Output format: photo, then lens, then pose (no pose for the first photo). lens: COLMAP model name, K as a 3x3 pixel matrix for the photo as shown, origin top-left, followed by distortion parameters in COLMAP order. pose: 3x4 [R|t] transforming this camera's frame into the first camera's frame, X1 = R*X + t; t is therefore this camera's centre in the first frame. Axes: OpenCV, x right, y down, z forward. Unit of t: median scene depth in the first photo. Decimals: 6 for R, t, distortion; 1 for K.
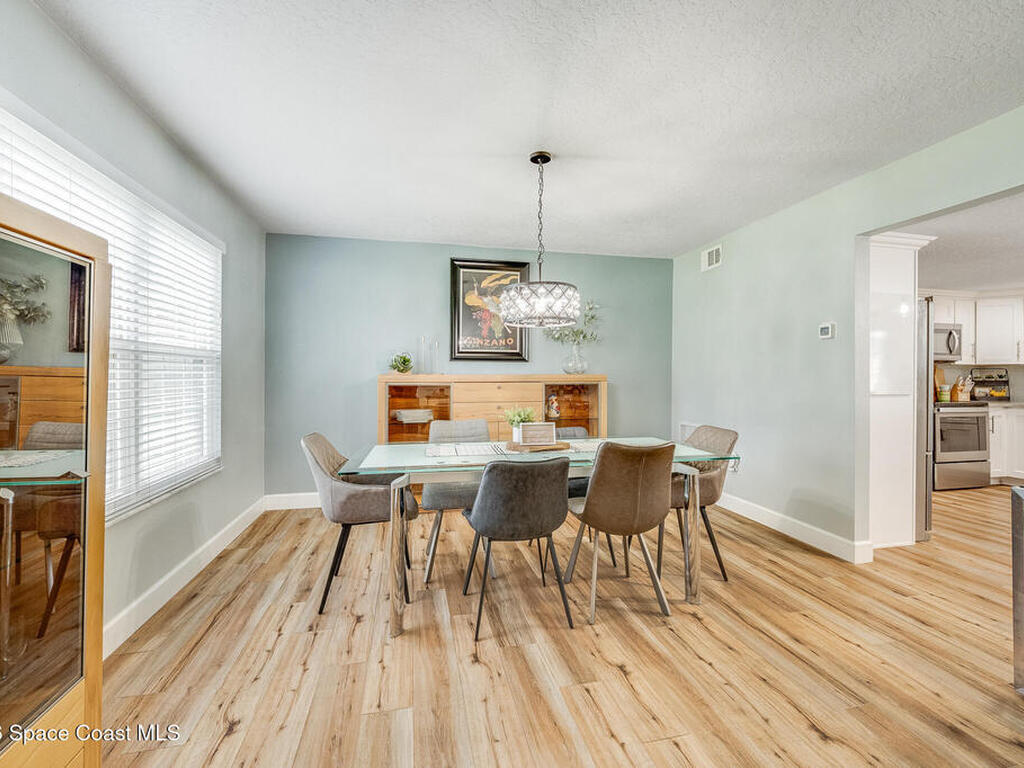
lens RADIAL K [[460.0, 0, 510.9], [0, 460.0, 377.4], [0, 0, 1]] dist [0.003366, -0.001724]
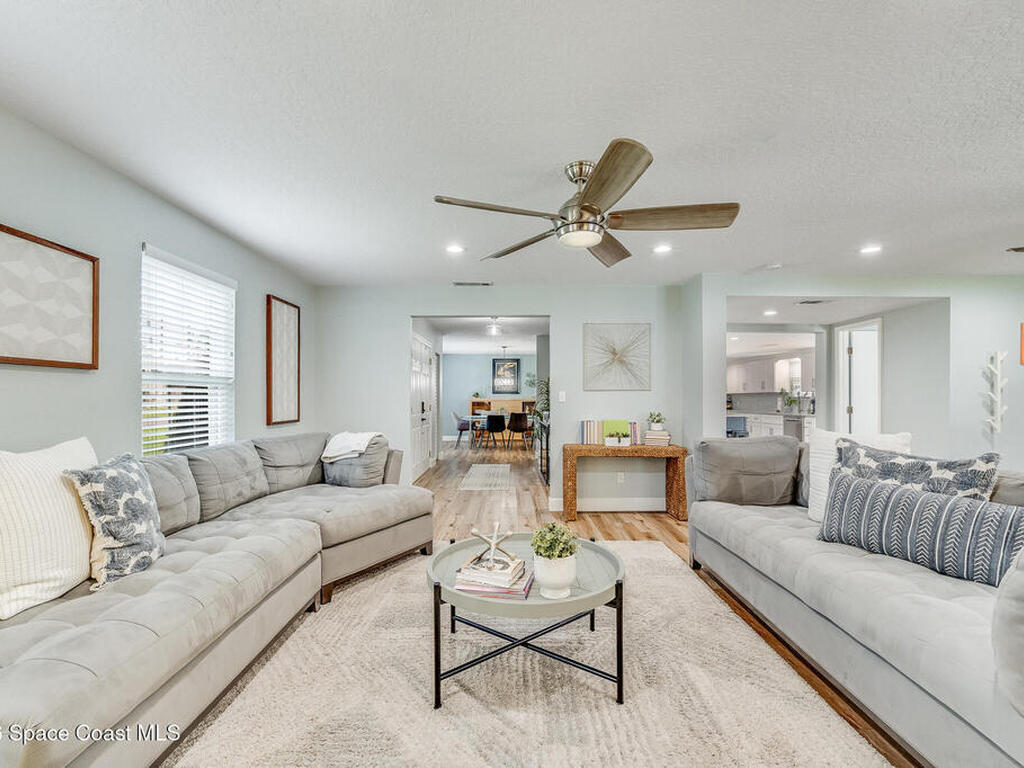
lens RADIAL K [[460.0, 0, 511.3], [0, 460.0, 396.4], [0, 0, 1]] dist [0.003366, -0.001724]
pose [[0.977847, -0.003087, -0.209300, 0.591892], [0.000802, 0.999939, -0.011003, 0.012692], [0.209321, 0.010592, 0.977790, -1.826885]]
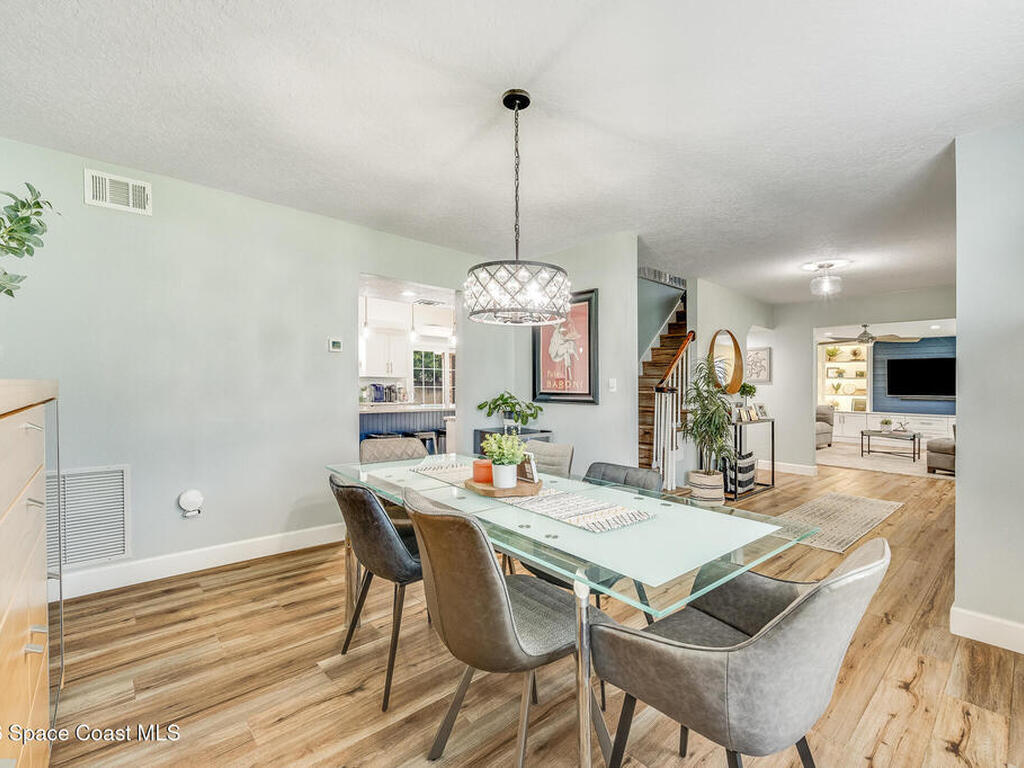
lens RADIAL K [[460.0, 0, 515.9], [0, 460.0, 380.9], [0, 0, 1]] dist [0.003366, -0.001724]
pose [[-0.489398, 0.002668, 0.872056, -0.368861], [-0.007974, 0.999940, -0.007535, -0.006086], [-0.872024, -0.010641, -0.489347, 0.844440]]
